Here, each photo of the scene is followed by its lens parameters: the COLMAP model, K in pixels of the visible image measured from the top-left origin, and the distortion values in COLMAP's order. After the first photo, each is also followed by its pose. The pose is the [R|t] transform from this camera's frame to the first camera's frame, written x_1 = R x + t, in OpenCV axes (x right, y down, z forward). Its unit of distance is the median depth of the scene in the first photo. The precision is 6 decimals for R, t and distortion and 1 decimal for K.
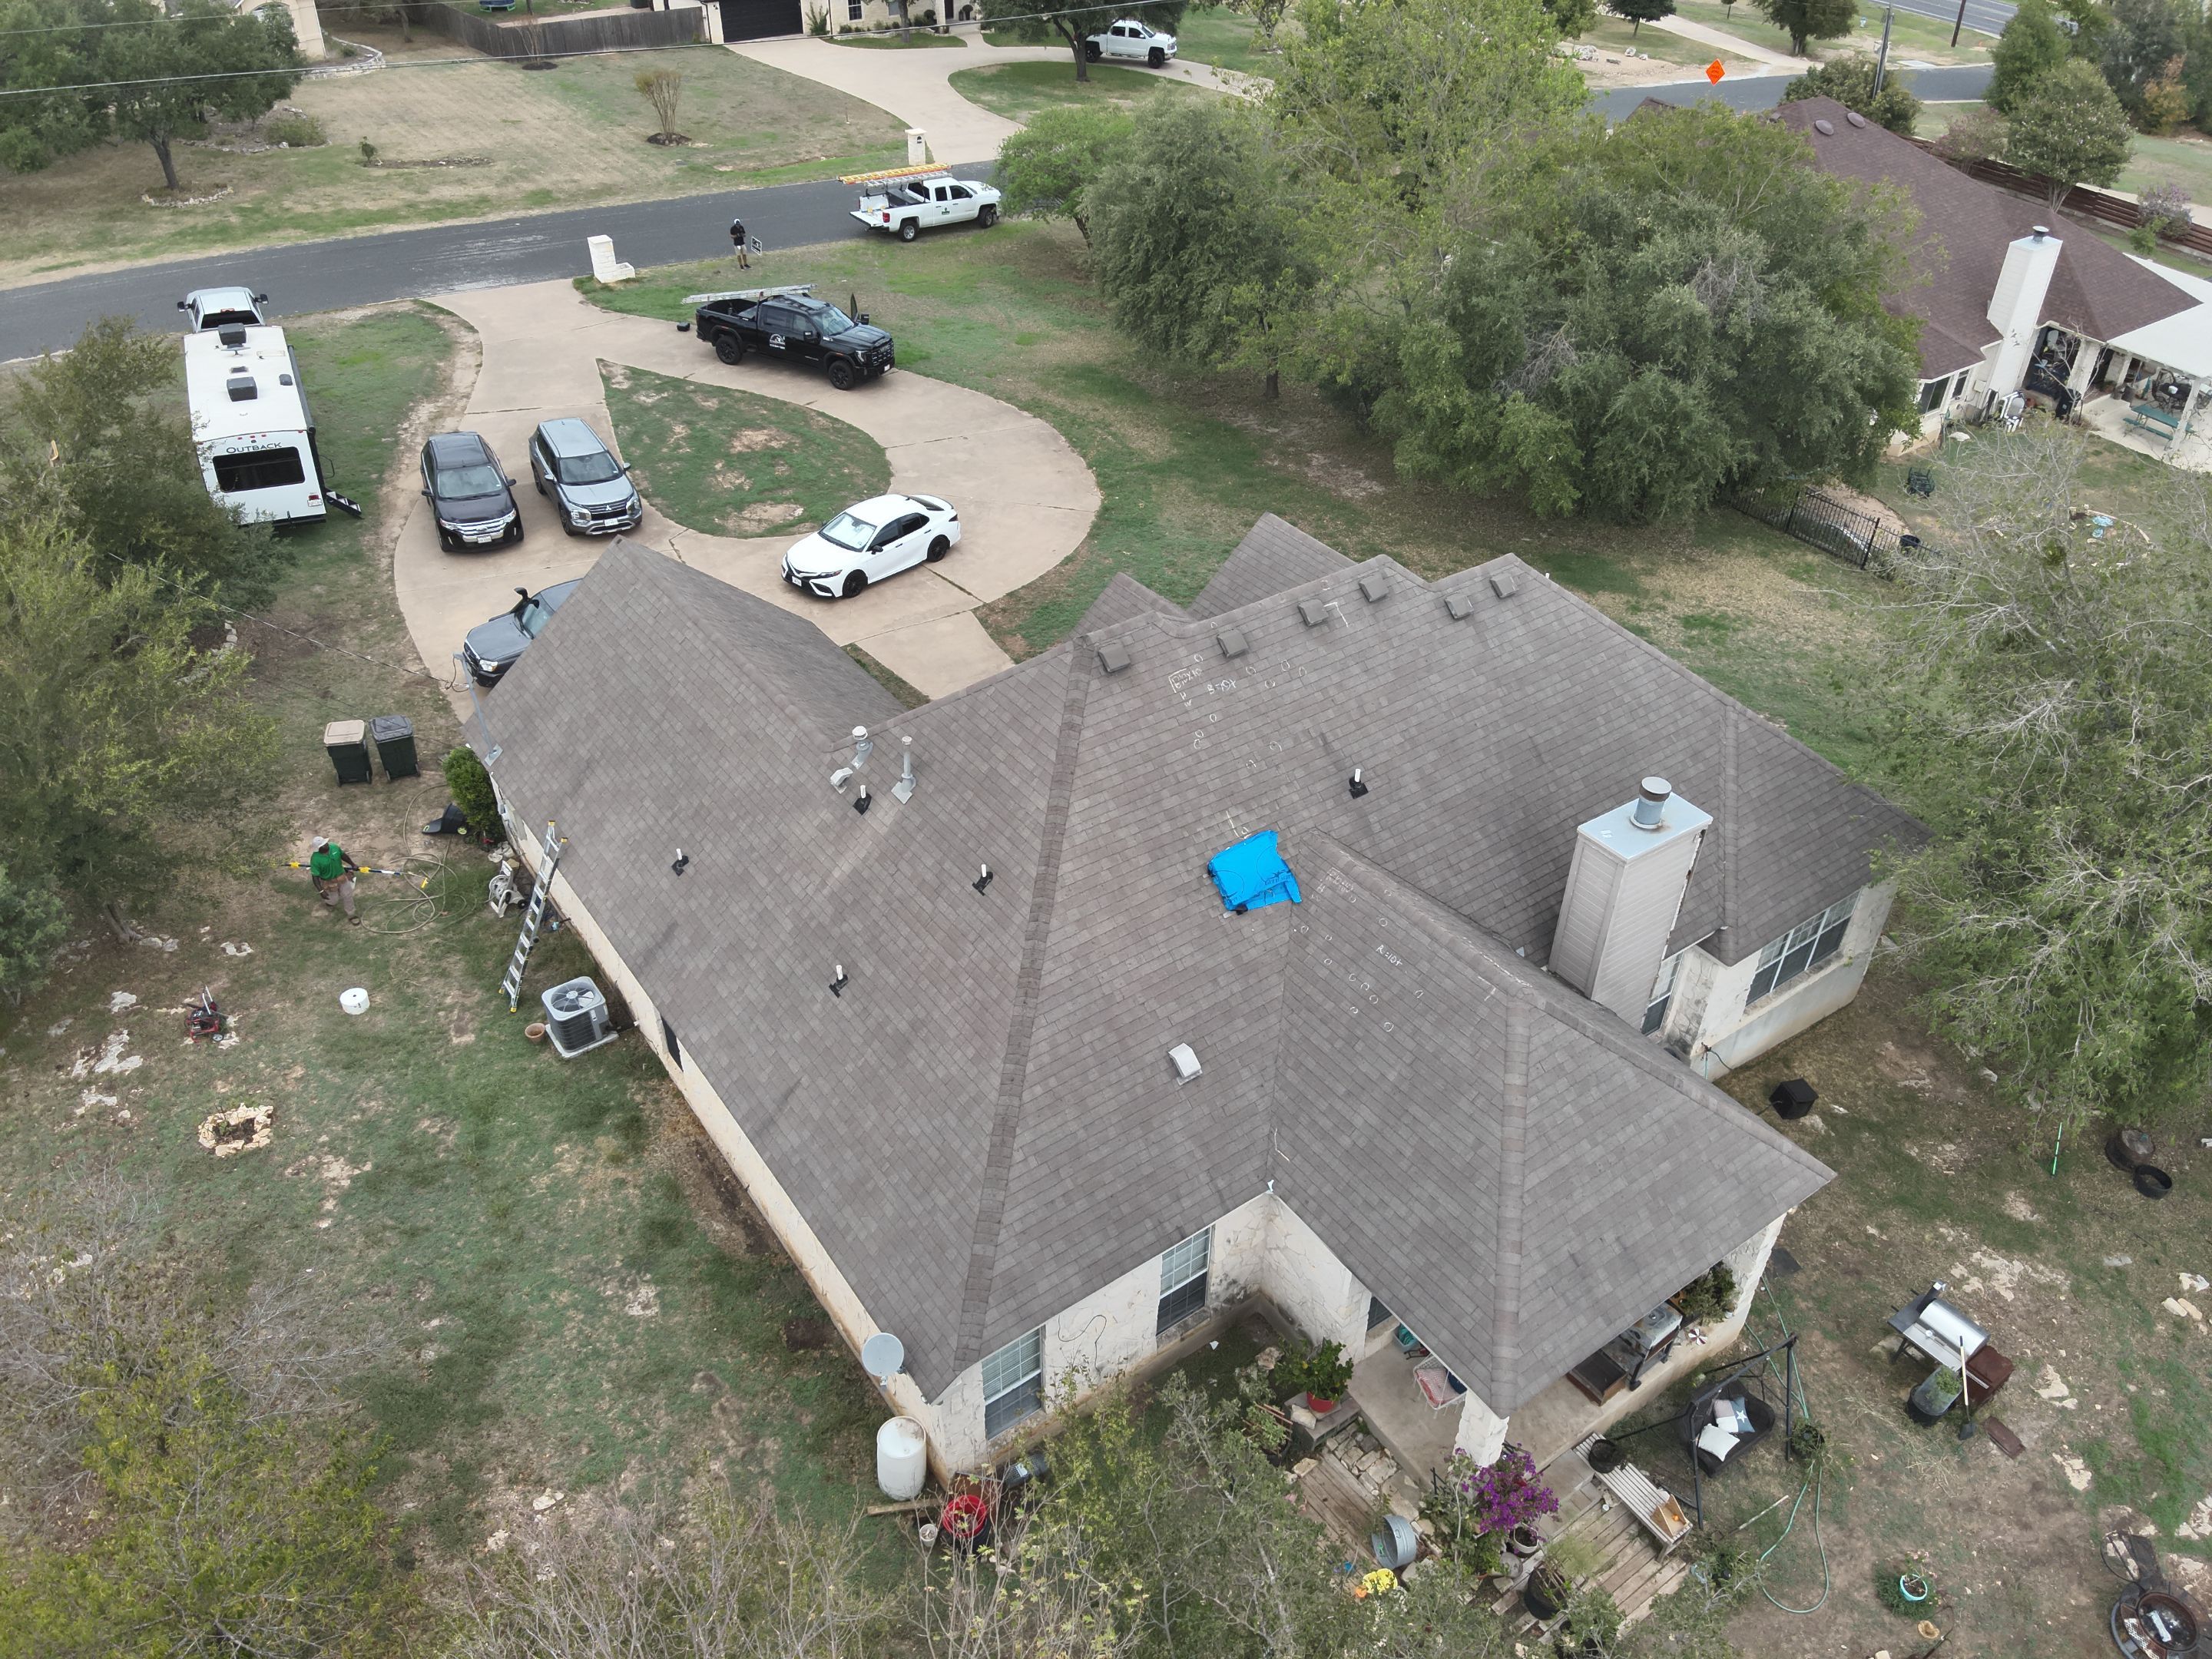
lens RADIAL K [[1602.1, 0, 1089.4], [0, 1602.1, 826.9], [0, 0, 1]] dist [0.117453, -0.215894]
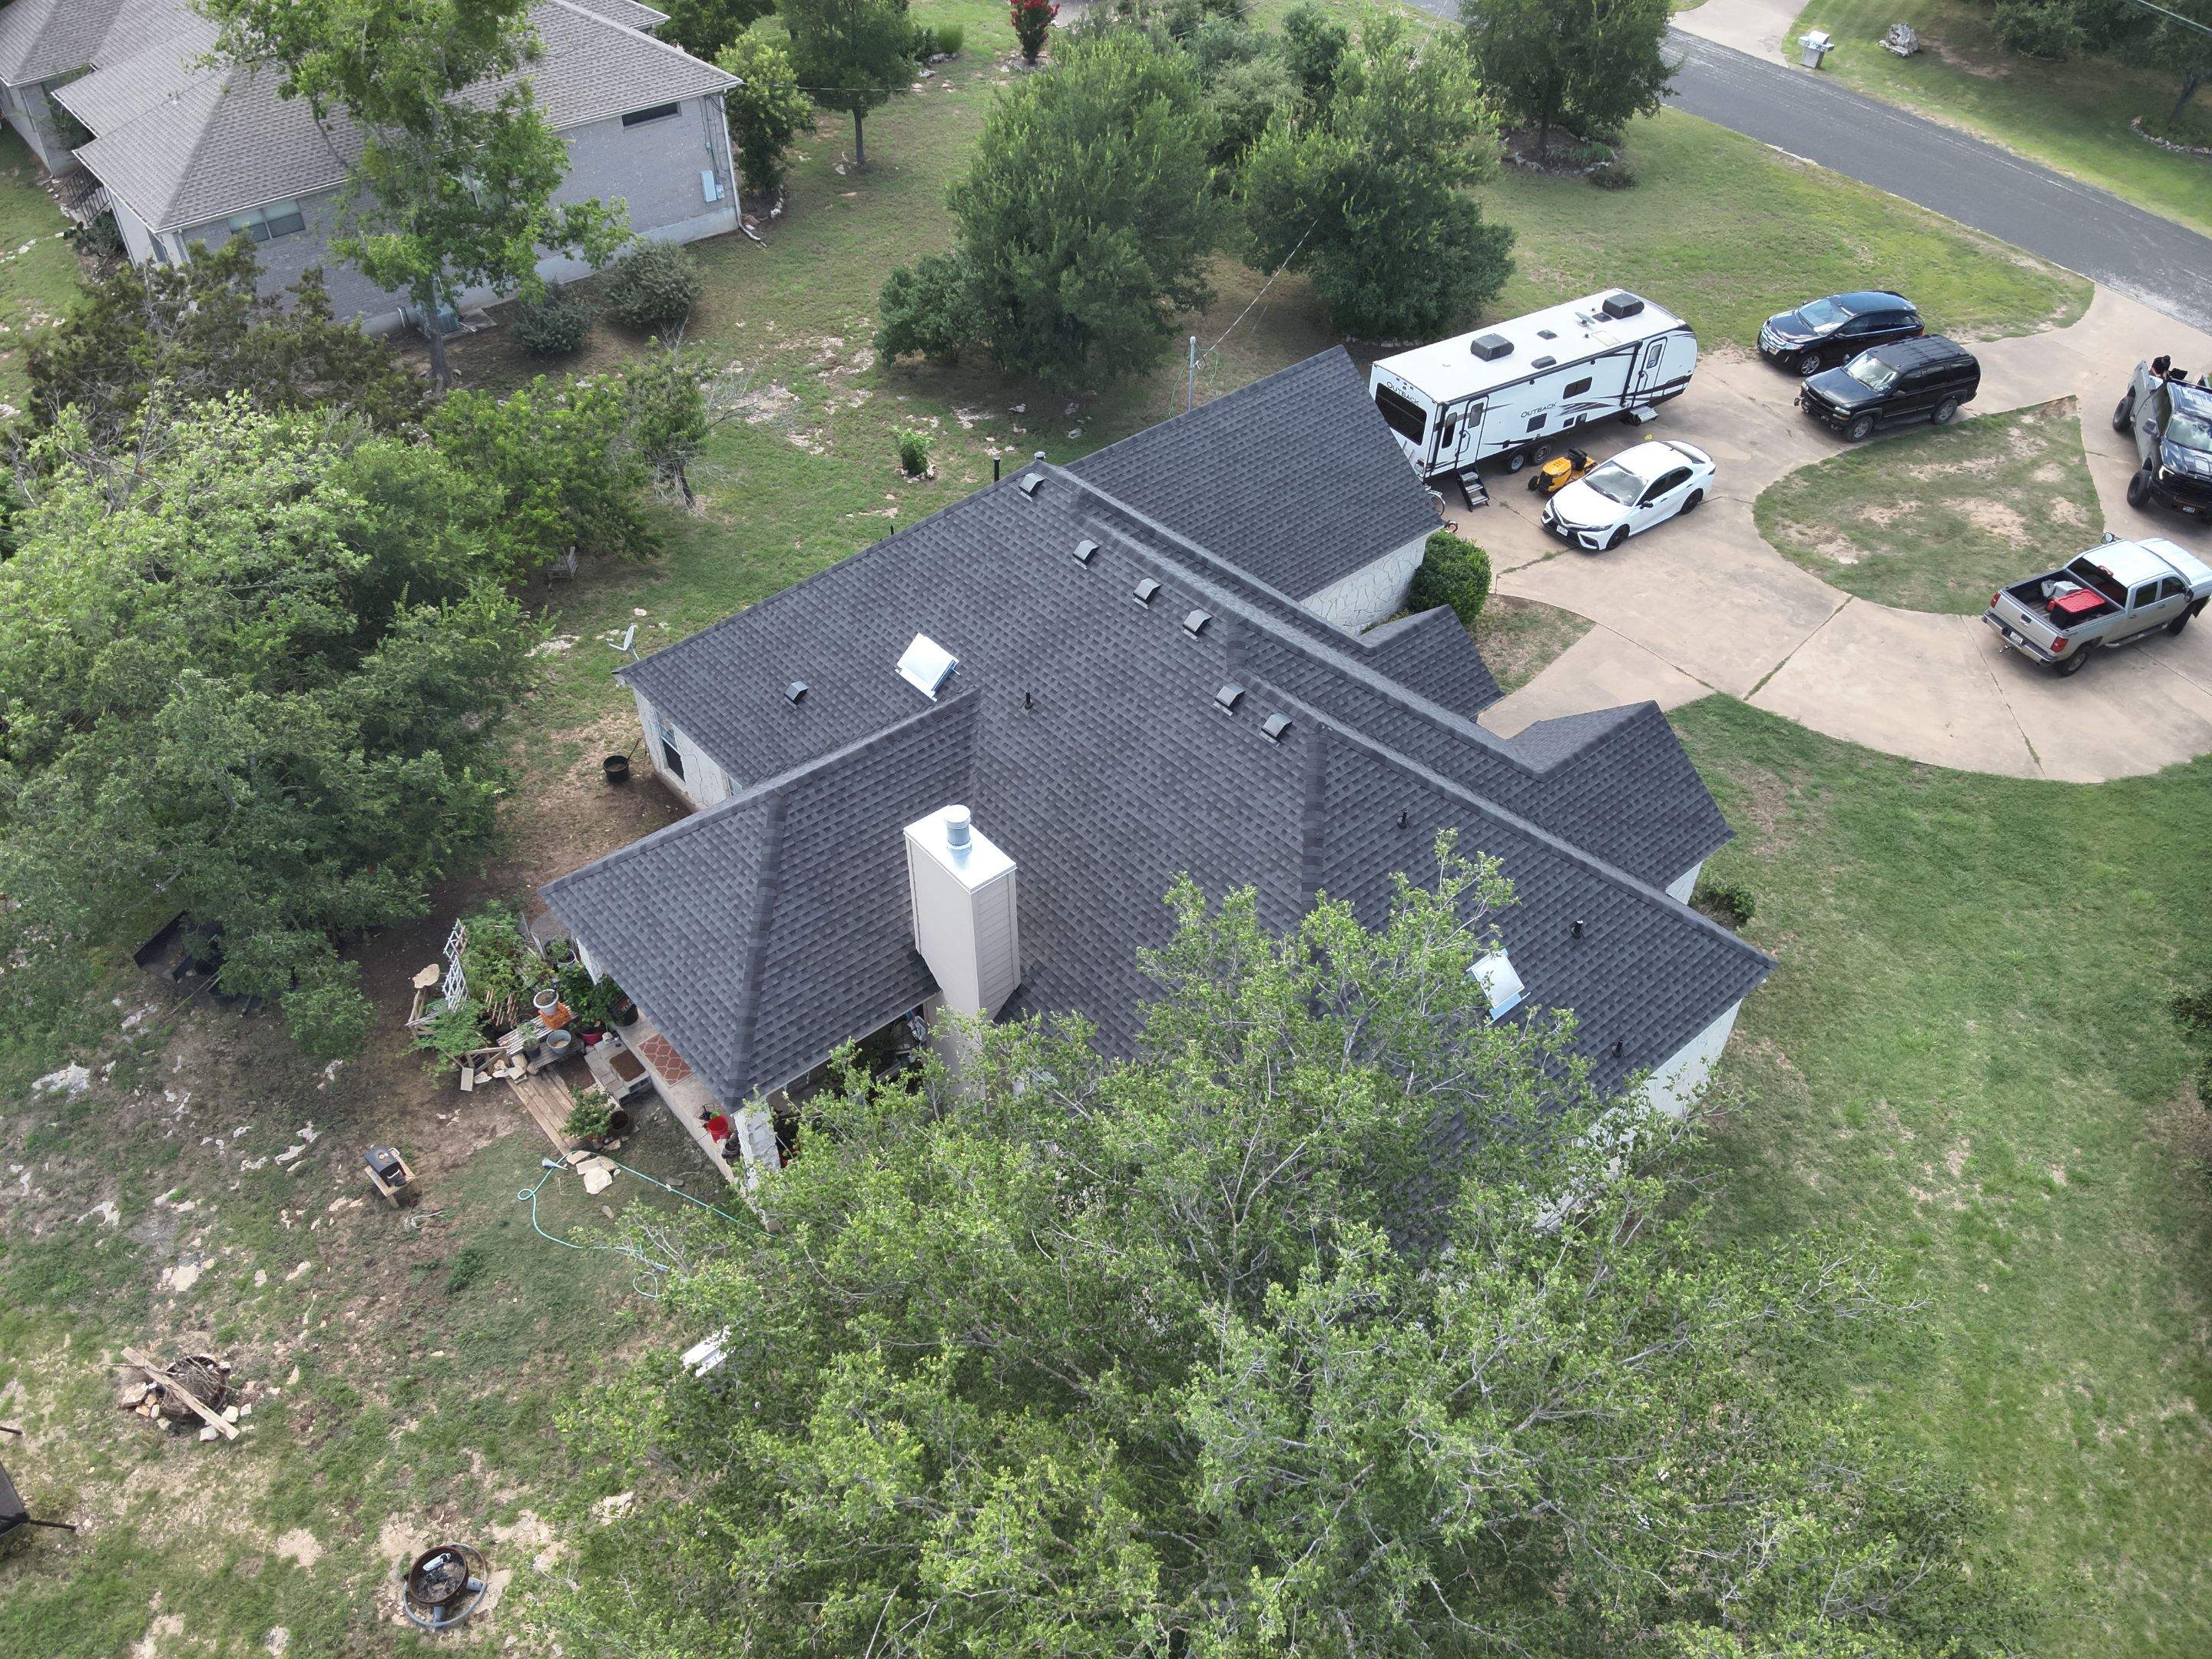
lens RADIAL K [[1604.1, 0, 1086.7], [0, 1604.1, 833.3], [0, 0, 1]] dist [0.105619, -0.200418]
pose [[0.091381, 0.666086, -0.740256, 0.618139], [-0.602551, 0.628825, 0.491438, -0.317138], [0.792831, 0.401134, 0.458814, 0.317673]]
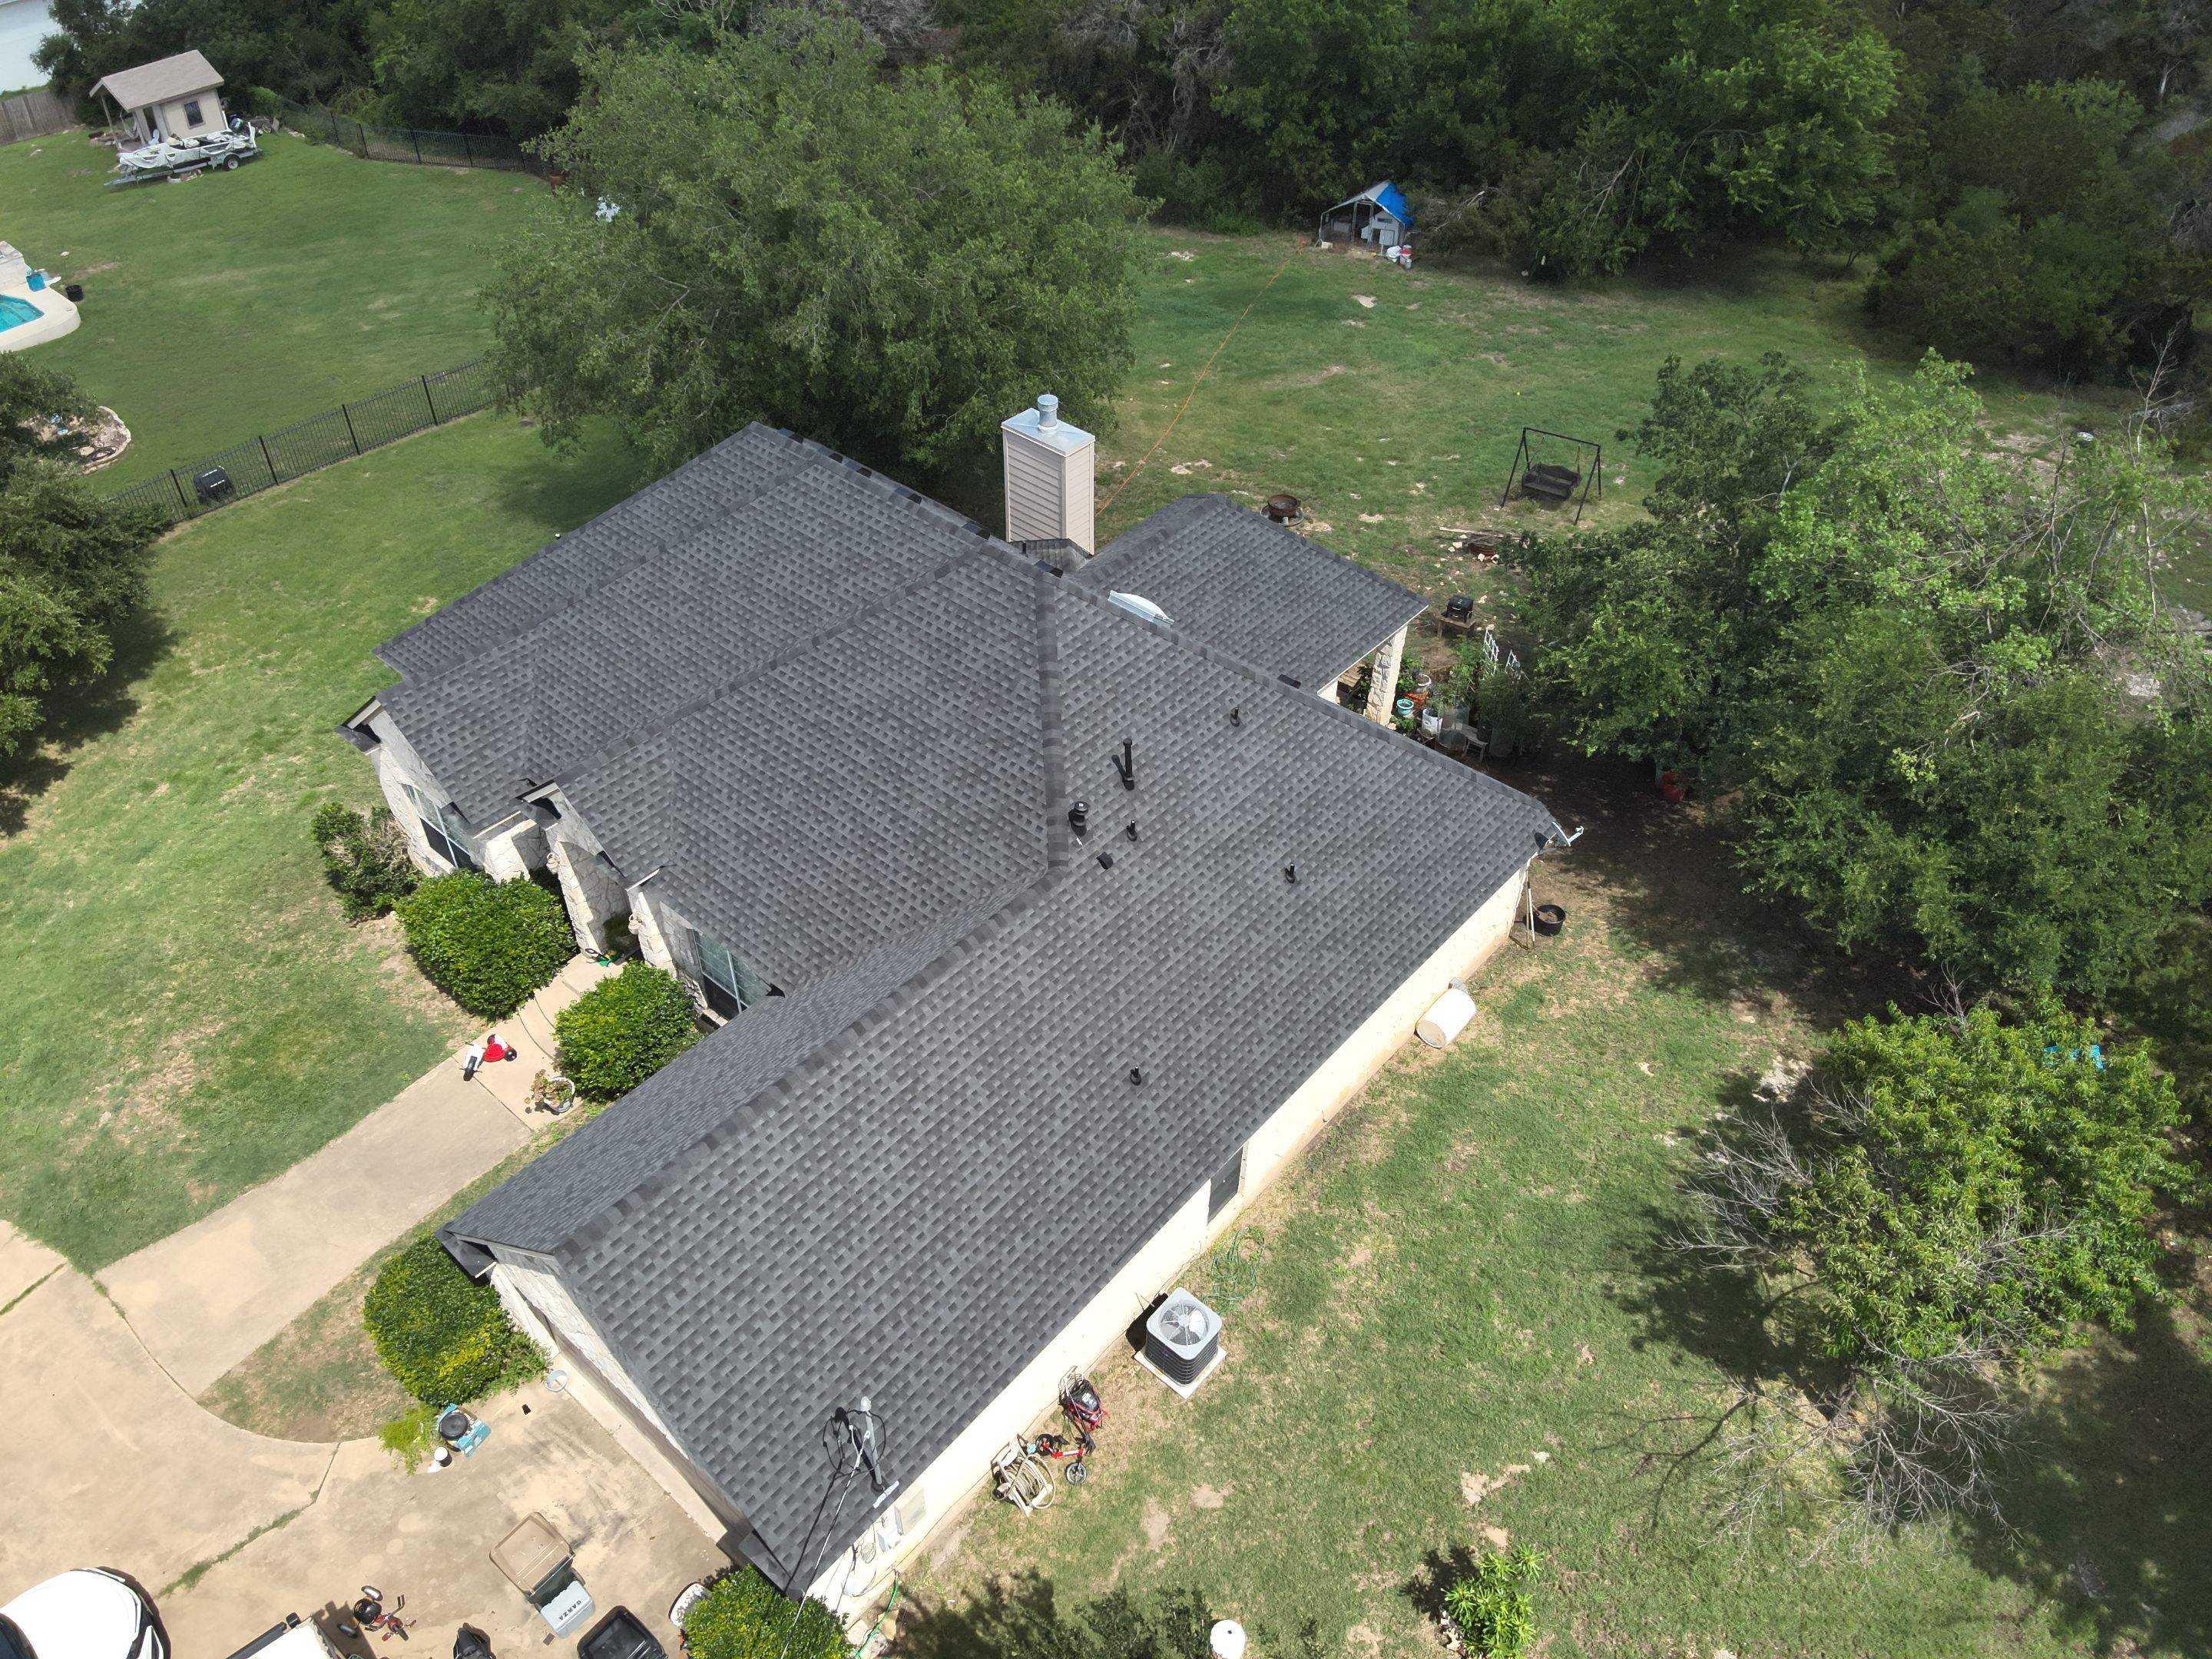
lens RADIAL K [[1602.1, 0, 1089.4], [0, 1602.1, 826.9], [0, 0, 1]] dist [0.117453, -0.215894]
pose [[-0.236133, -0.653254, 0.719375, -0.485693], [0.584582, 0.495862, 0.642172, -0.385201], [-0.776212, 0.572171, 0.264792, 0.439678]]
